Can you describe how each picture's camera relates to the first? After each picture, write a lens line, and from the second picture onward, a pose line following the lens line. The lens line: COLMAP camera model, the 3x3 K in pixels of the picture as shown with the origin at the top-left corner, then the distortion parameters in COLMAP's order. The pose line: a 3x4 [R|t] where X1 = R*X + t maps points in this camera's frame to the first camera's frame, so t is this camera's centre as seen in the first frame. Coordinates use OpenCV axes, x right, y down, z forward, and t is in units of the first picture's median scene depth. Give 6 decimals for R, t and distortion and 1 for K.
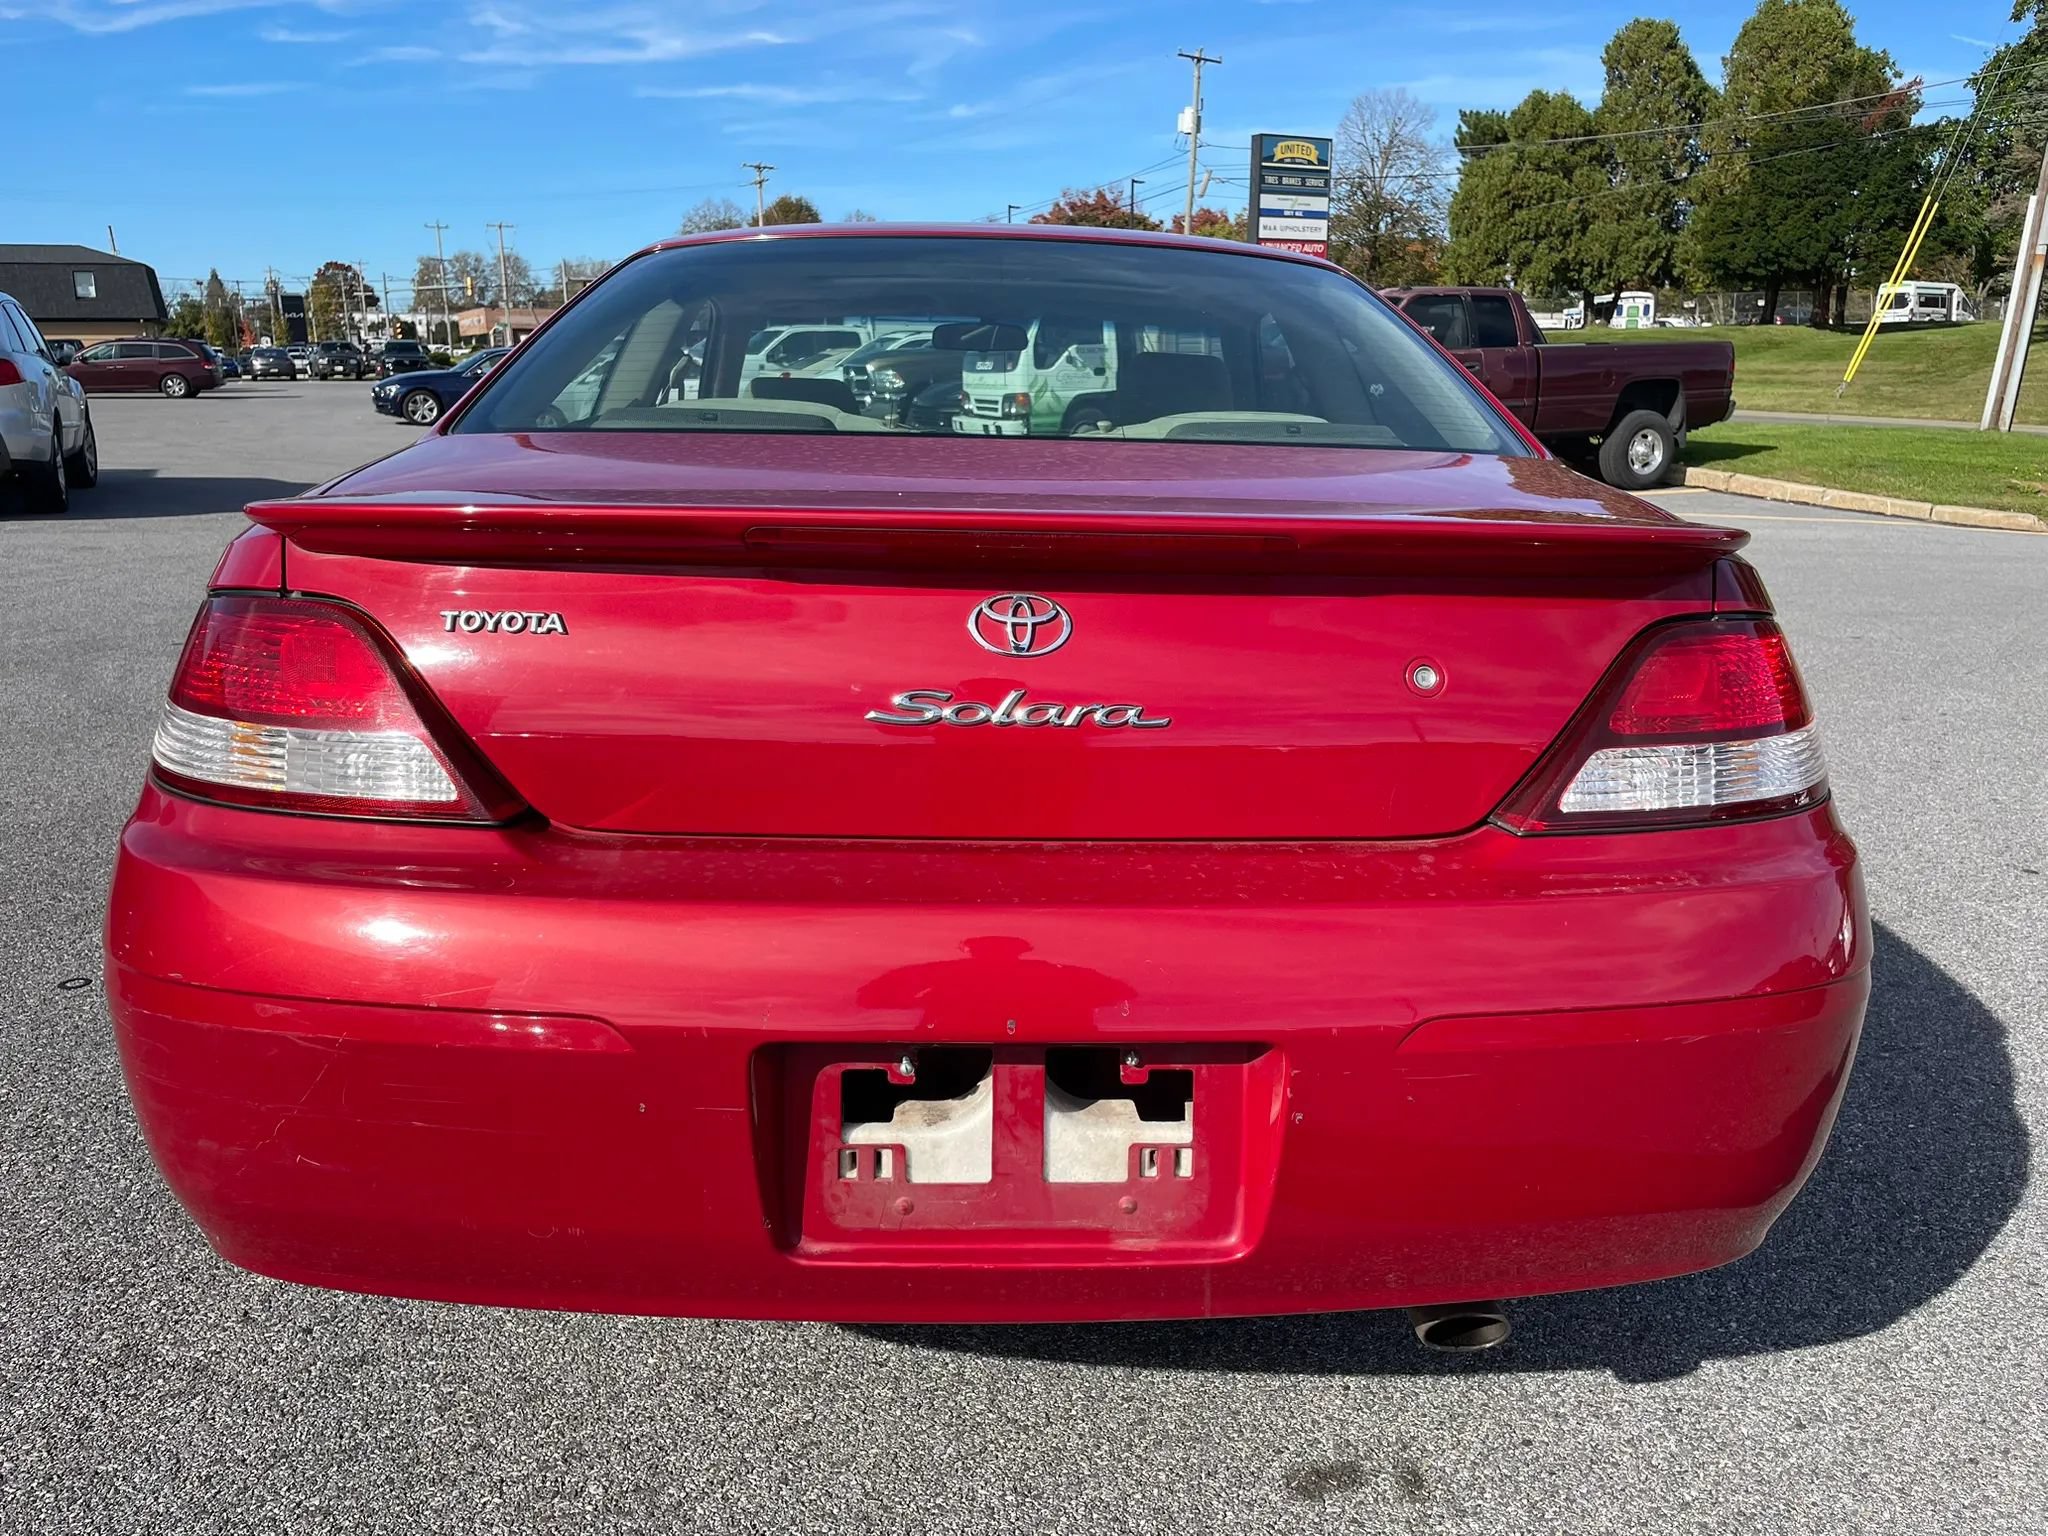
lens RADIAL K [[1548.2, 0, 1048.9], [0, 1548.2, 773.2], [0, 0, 1]] dist [0.074774, -0.099834]
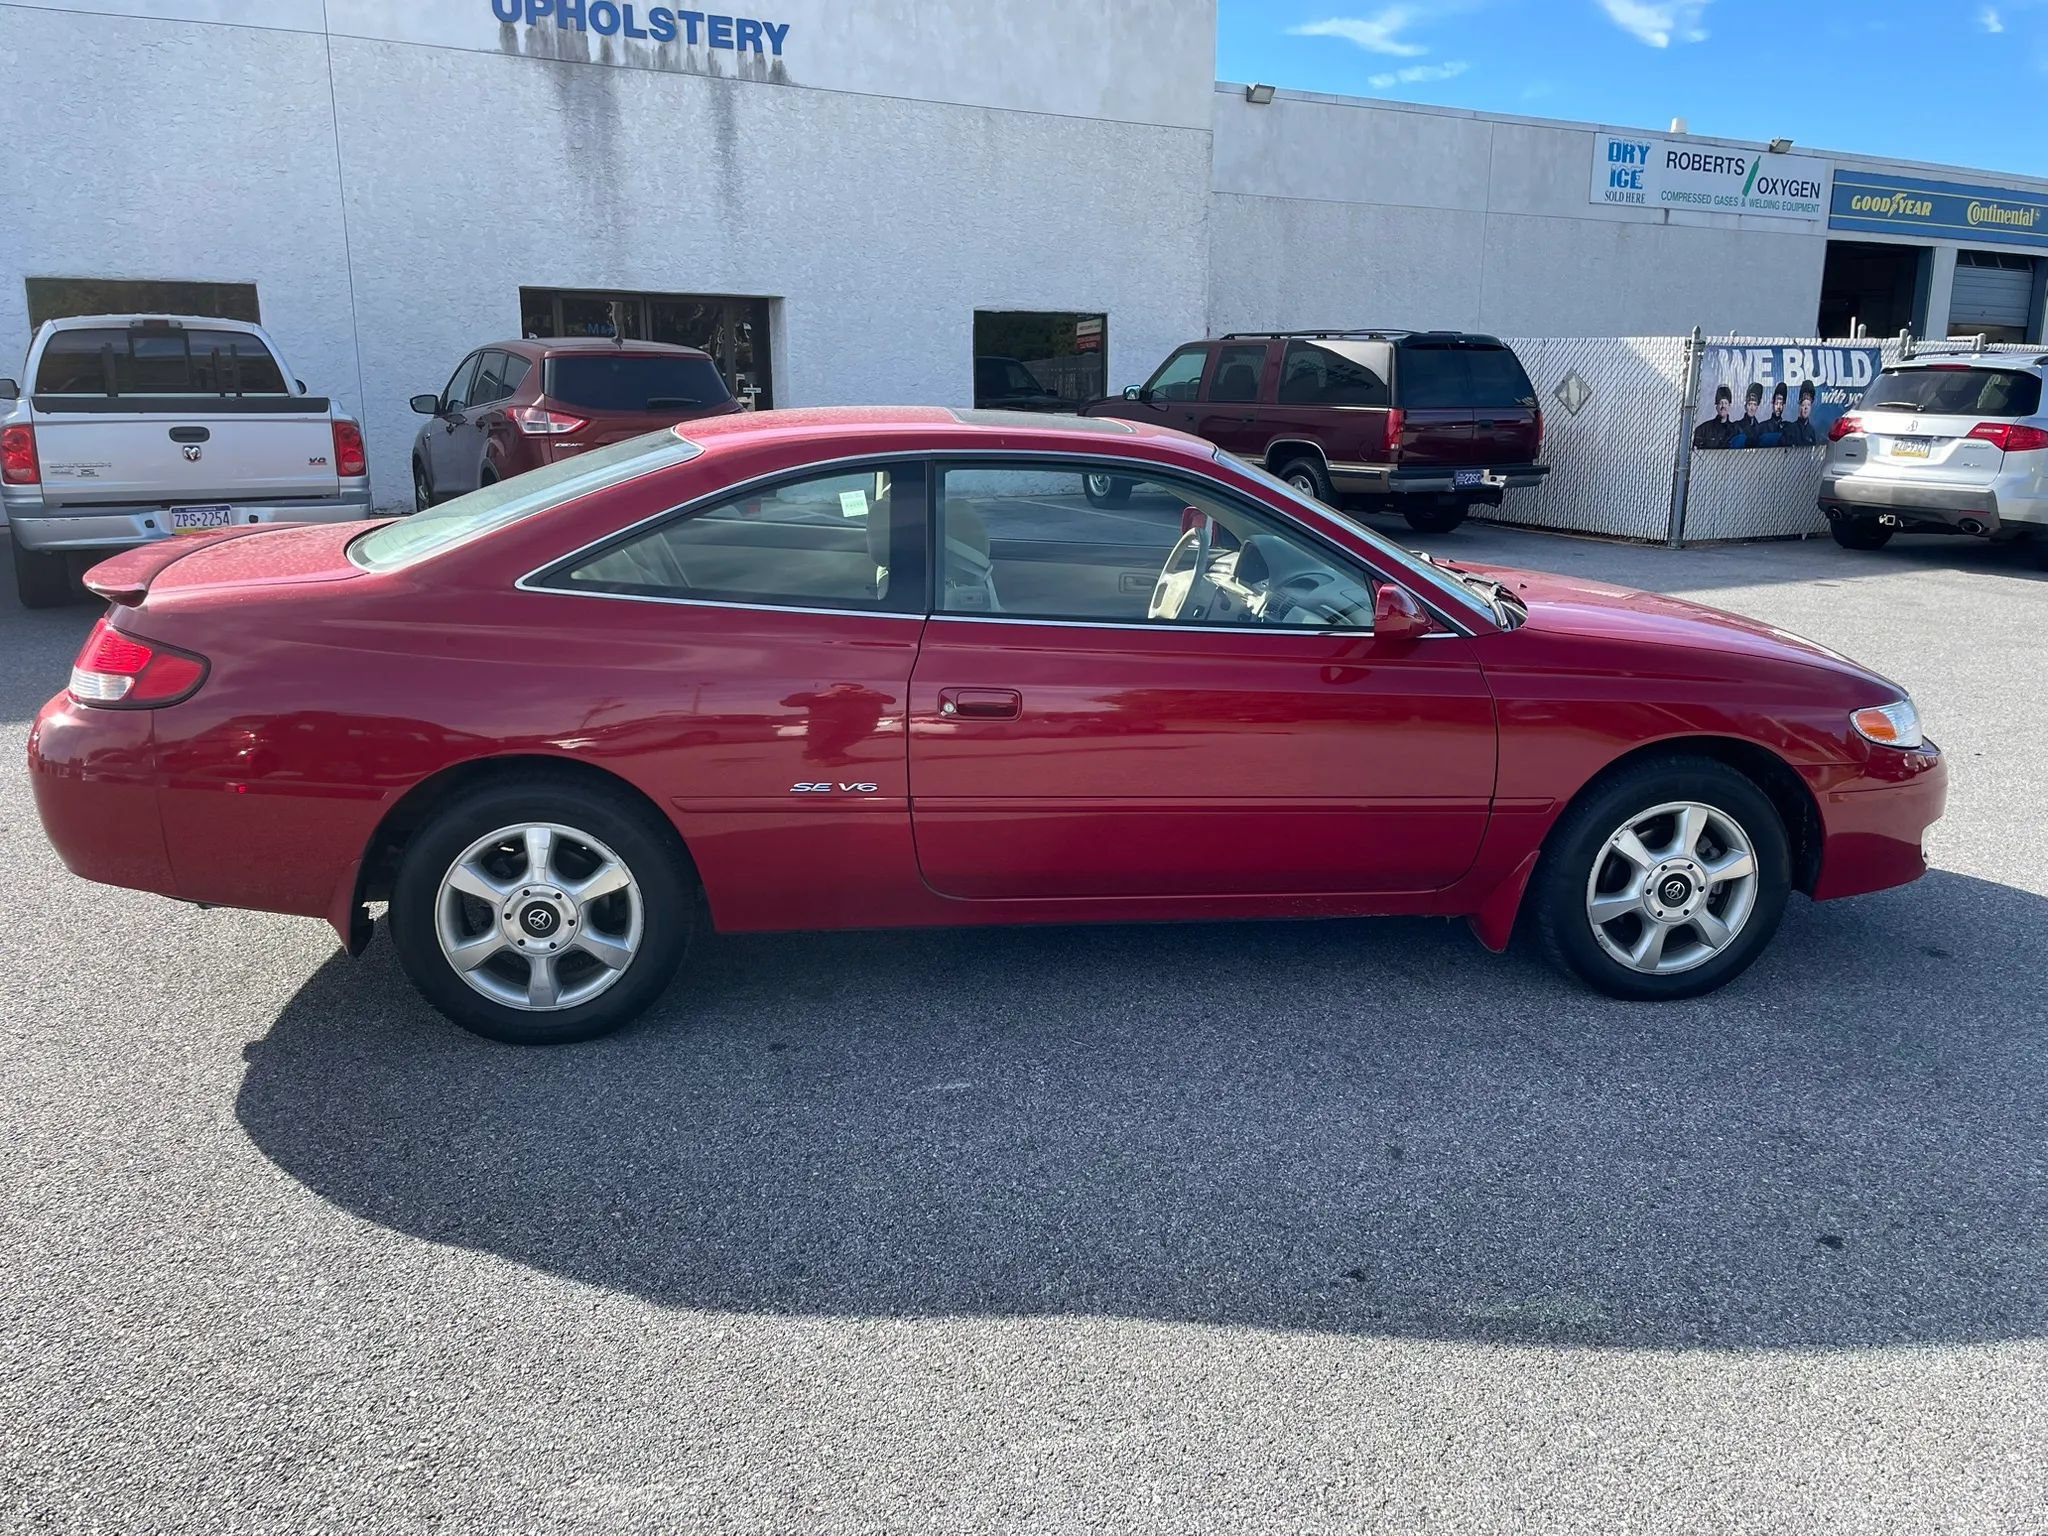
lens RADIAL K [[1545.8, 0, 1048.8], [0, 1545.8, 751.7], [0, 0, 1]] dist [0.080212, -0.106175]
pose [[0.084828, 0.226945, -0.970206, 0.279750], [-0.258733, 0.945332, 0.198505, -0.072513], [0.962217, 0.234186, 0.138909, 0.200281]]
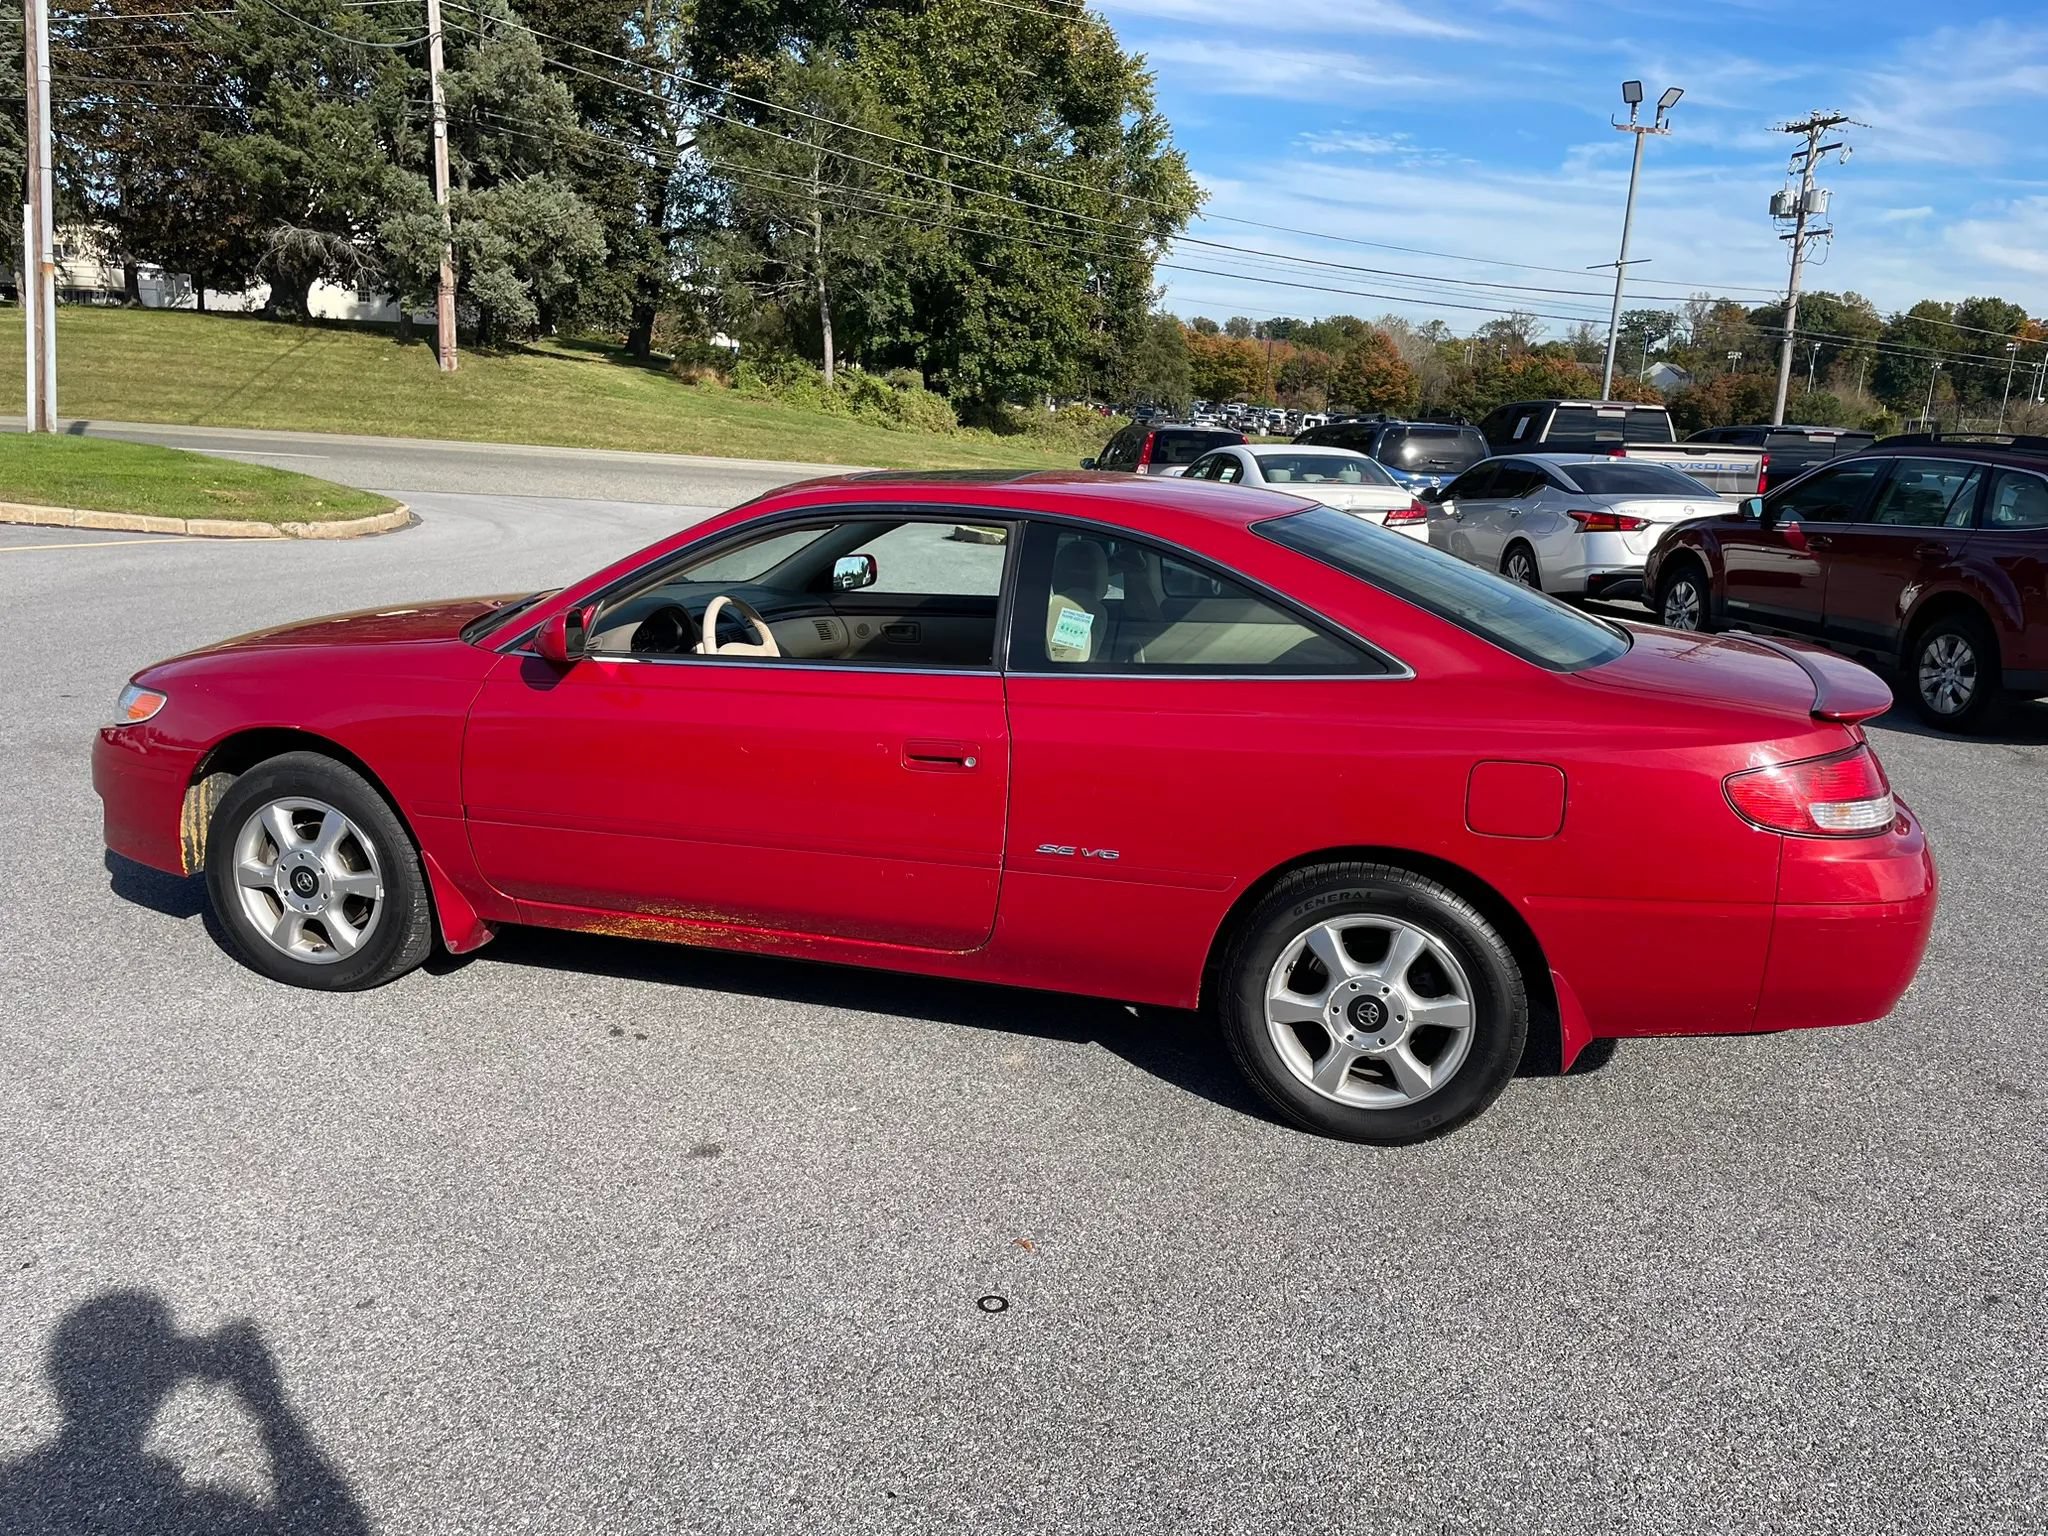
lens RADIAL K [[1548.2, 0, 1023.8], [0, 1548.2, 787.9], [0, 0, 1]] dist [0.074774, -0.099834]
pose [[0.309018, -0.229692, 0.922903, -0.281064], [0.199237, 0.964500, 0.173334, -0.064893], [-0.929953, 0.130313, 0.343811, 0.123459]]
